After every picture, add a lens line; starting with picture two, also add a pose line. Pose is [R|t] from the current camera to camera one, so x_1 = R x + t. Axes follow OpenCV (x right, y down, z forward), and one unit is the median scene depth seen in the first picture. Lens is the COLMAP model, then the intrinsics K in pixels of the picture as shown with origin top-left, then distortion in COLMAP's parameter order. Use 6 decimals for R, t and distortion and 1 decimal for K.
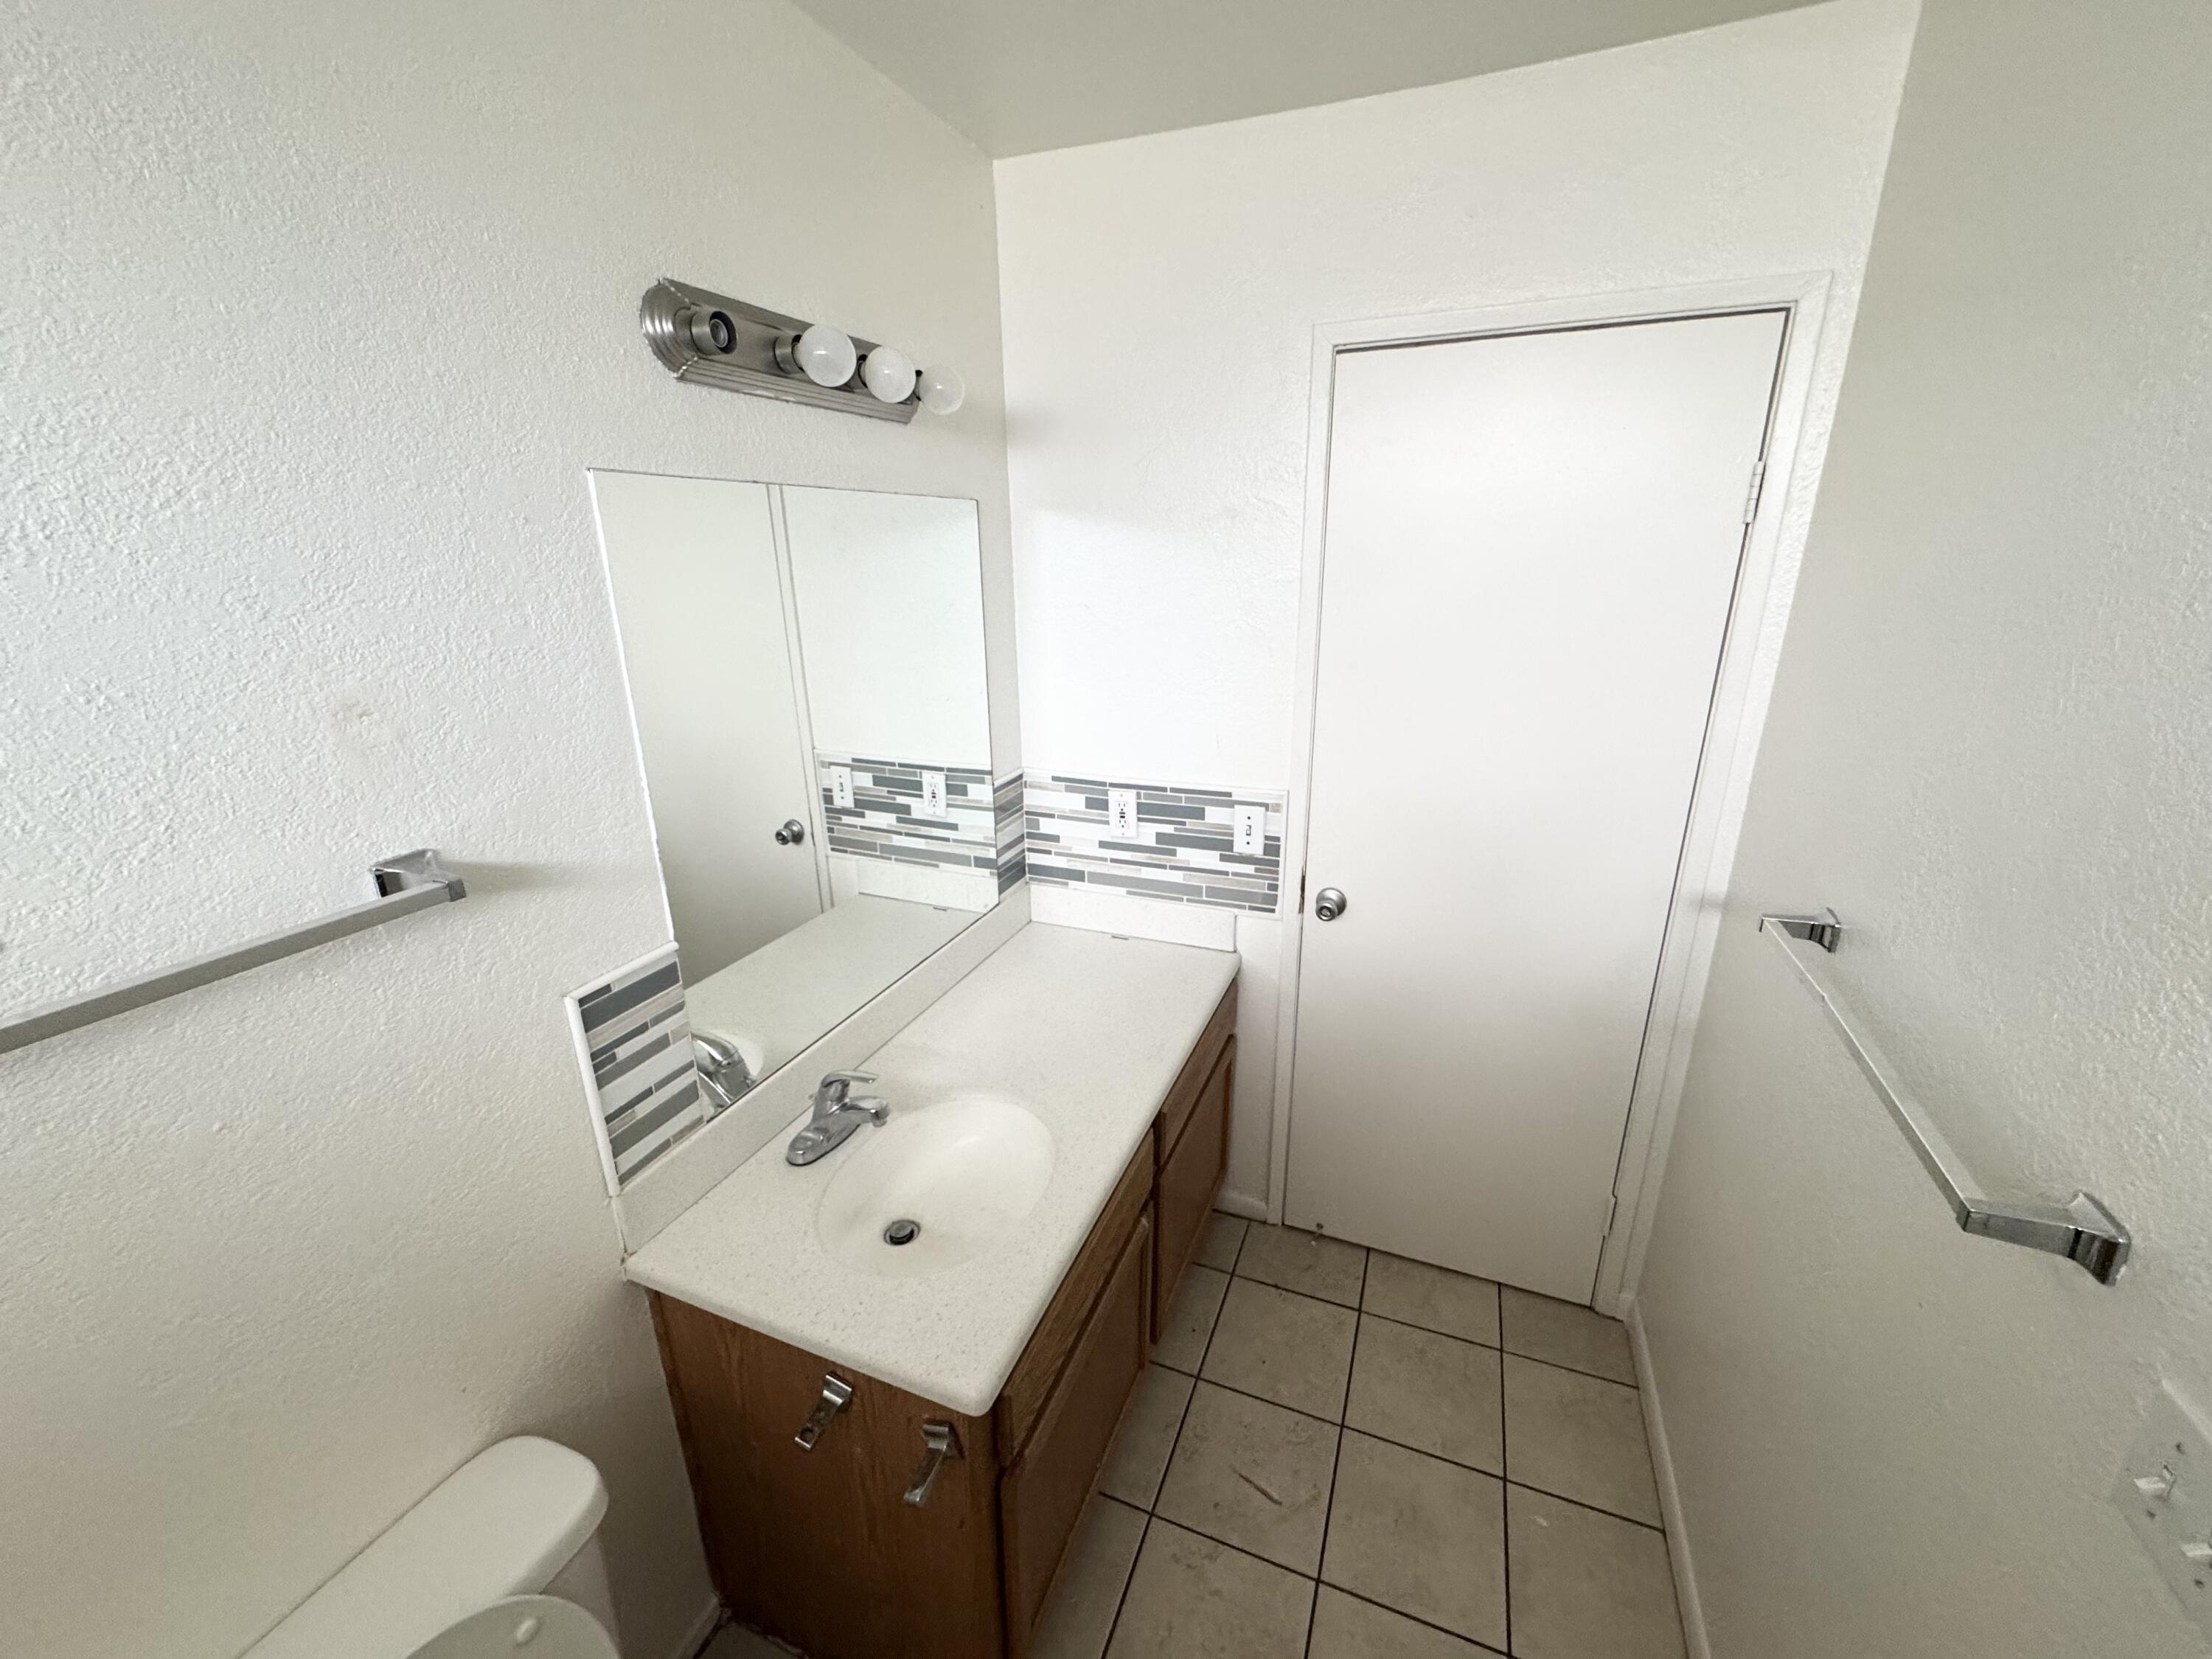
lens RADIAL K [[881.8, 0, 1105.9], [0, 881.8, 828.8], [0, 0, 1]] dist [-0.002156, -0.000215]
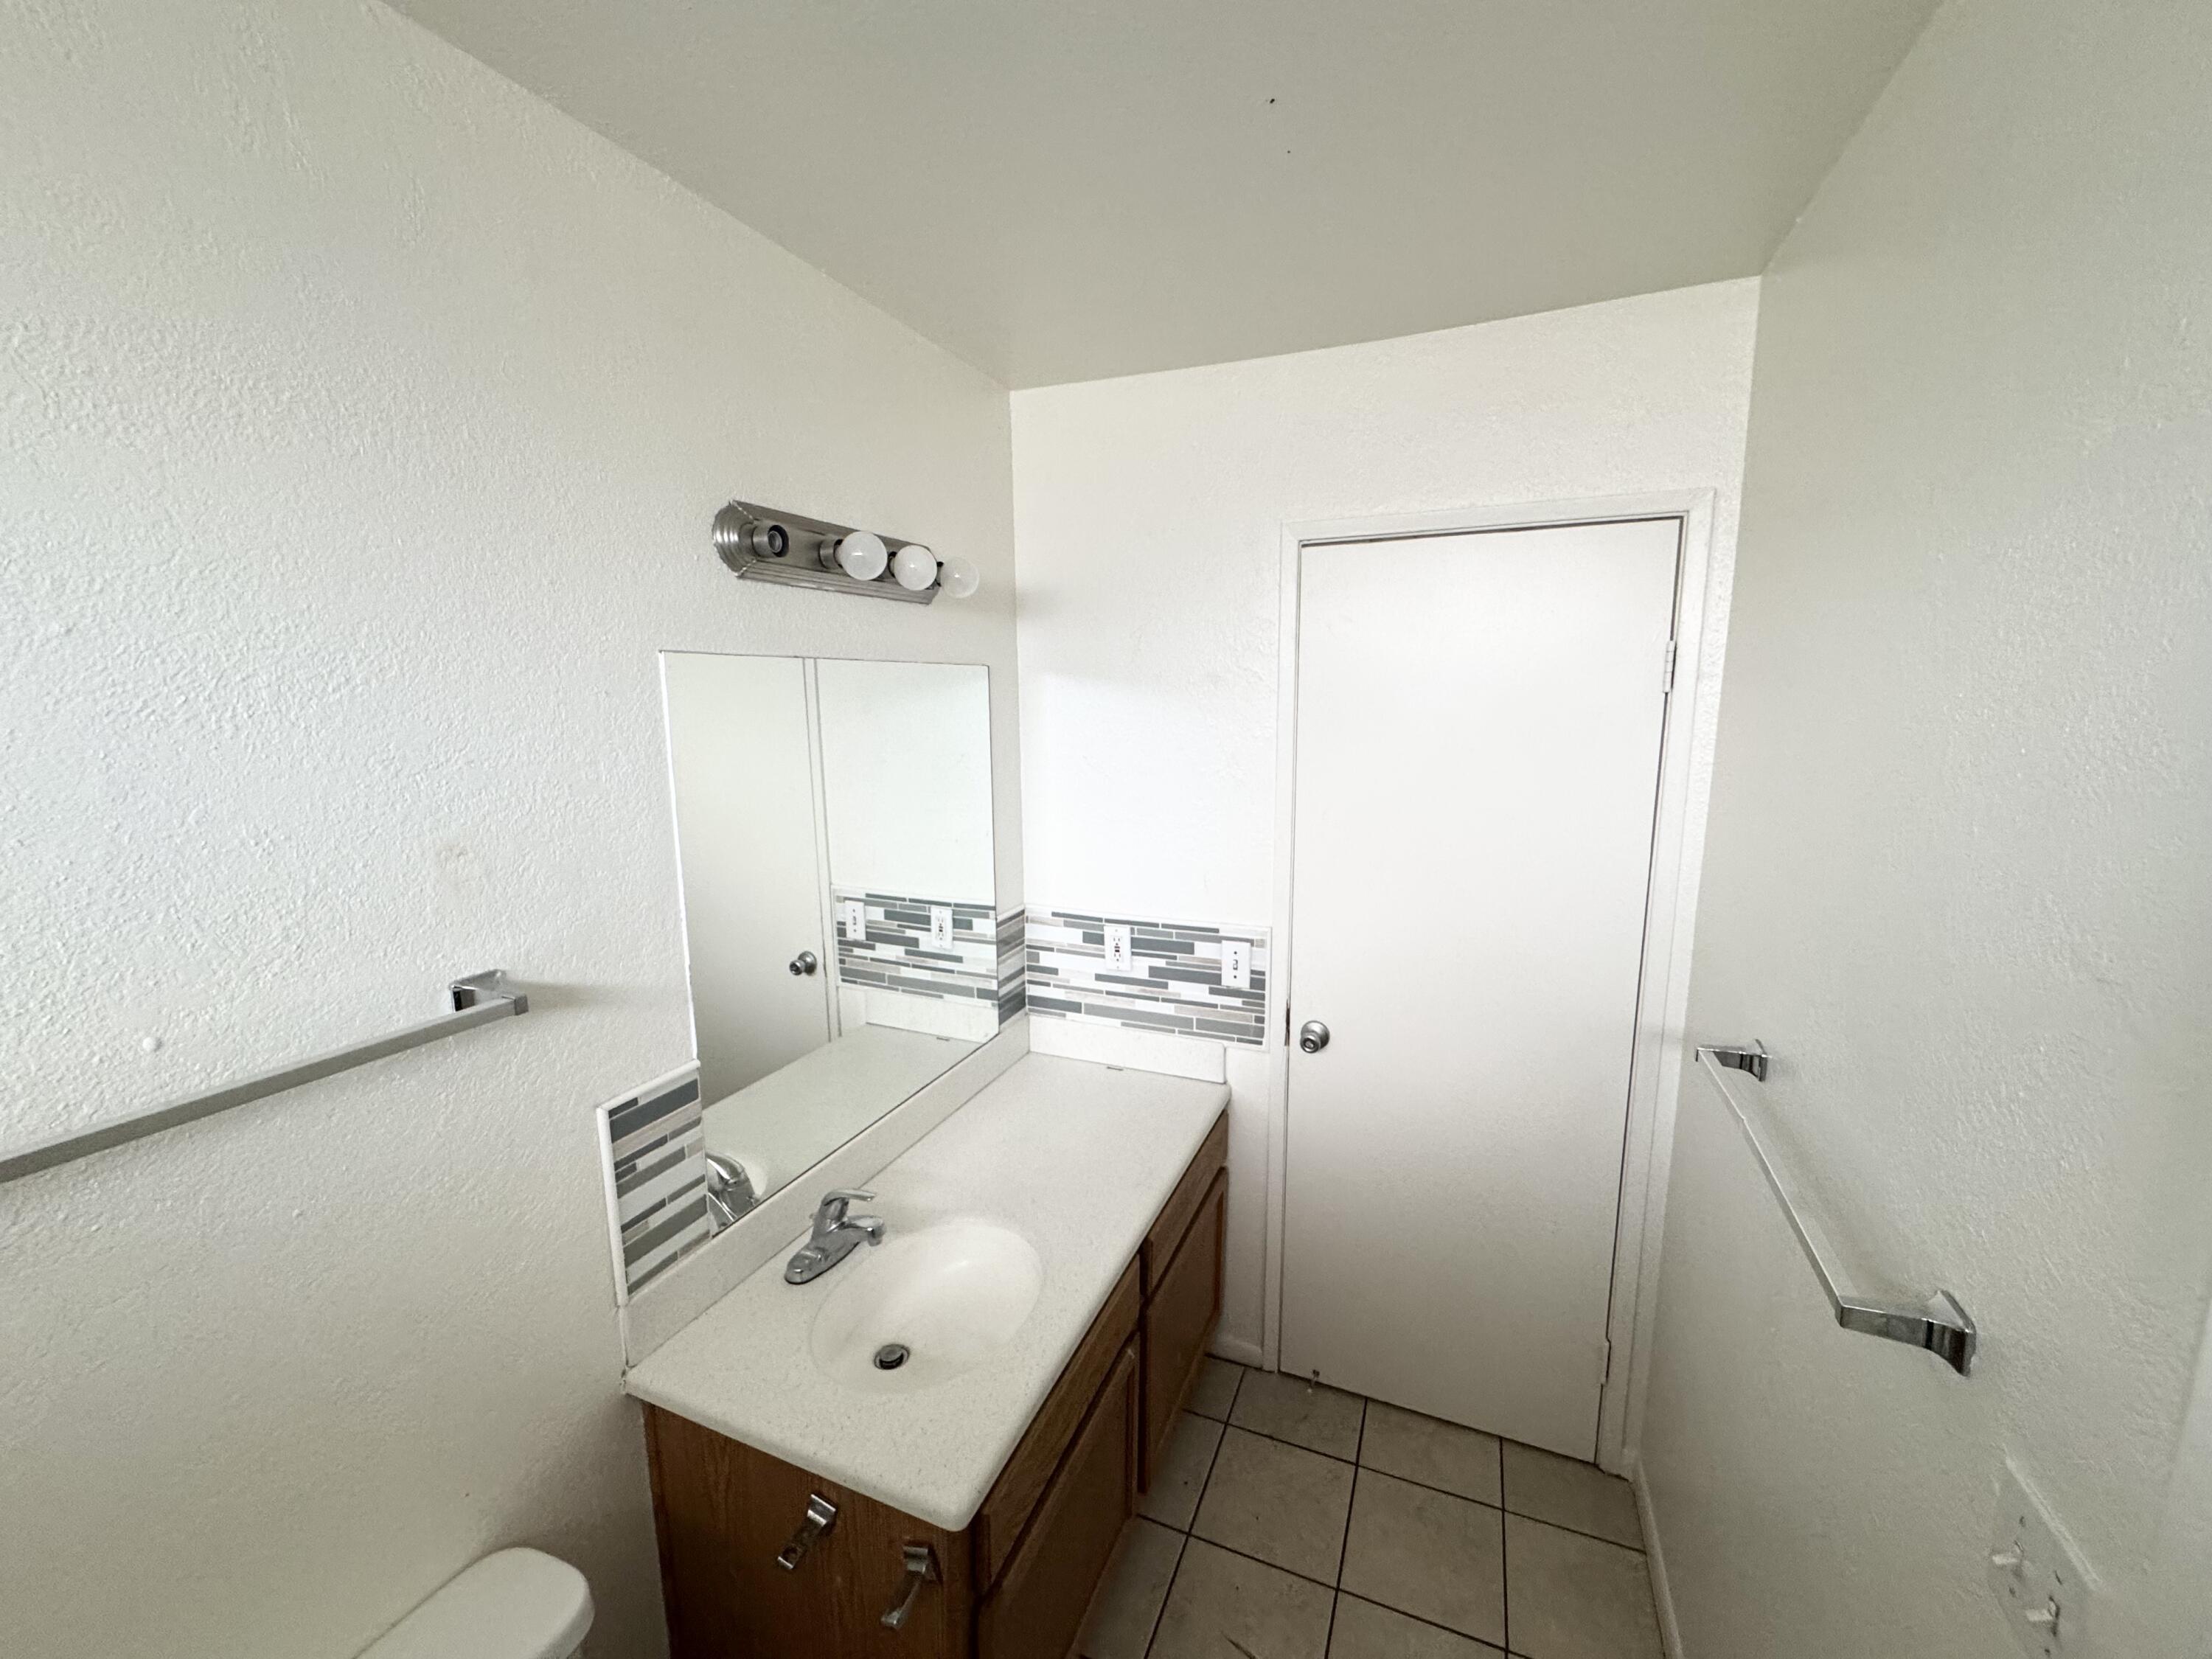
lens RADIAL K [[881.8, 0, 1105.9], [0, 881.8, 828.8], [0, 0, 1]] dist [-0.002156, -0.000215]
pose [[0.999881, 0.007083, -0.013712, 0.028105], [-0.009113, 0.988002, -0.154171, 0.007444], [0.012455, 0.154277, 0.987949, -0.106830]]
